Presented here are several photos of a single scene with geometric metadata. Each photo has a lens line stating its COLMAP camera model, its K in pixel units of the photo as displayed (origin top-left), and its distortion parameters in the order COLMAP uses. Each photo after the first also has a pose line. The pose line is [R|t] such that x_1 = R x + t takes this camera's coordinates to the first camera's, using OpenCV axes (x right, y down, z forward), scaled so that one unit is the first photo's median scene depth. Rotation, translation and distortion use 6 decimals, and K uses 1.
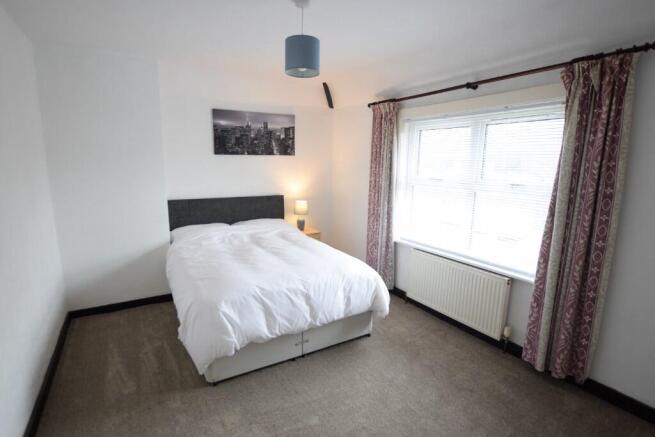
lens RADIAL K [[333.3, 0, 326.1], [0, 333.3, 218.2], [0, 0, 1]] dist [-0.001584, 0.000718]
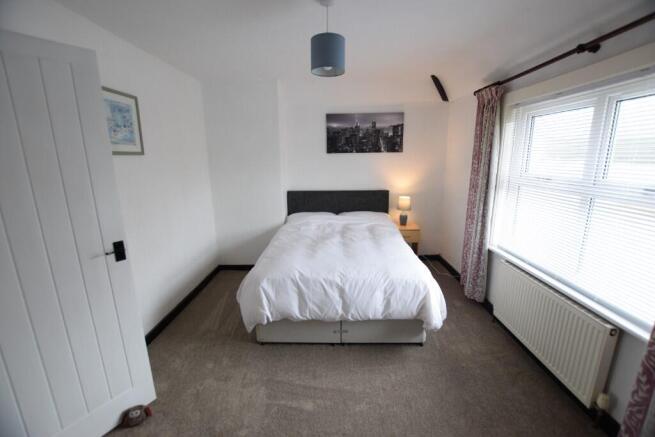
lens RADIAL K [[292.0, 0, 327.7], [0, 292.0, 219.0], [0, 0, 1]] dist [-0.010177, 0.001217]
pose [[0.848166, 0.090306, -0.521977, 0.293354], [-0.069920, 0.995826, 0.058673, -0.029356], [0.525096, -0.013268, 0.850939, 0.165576]]
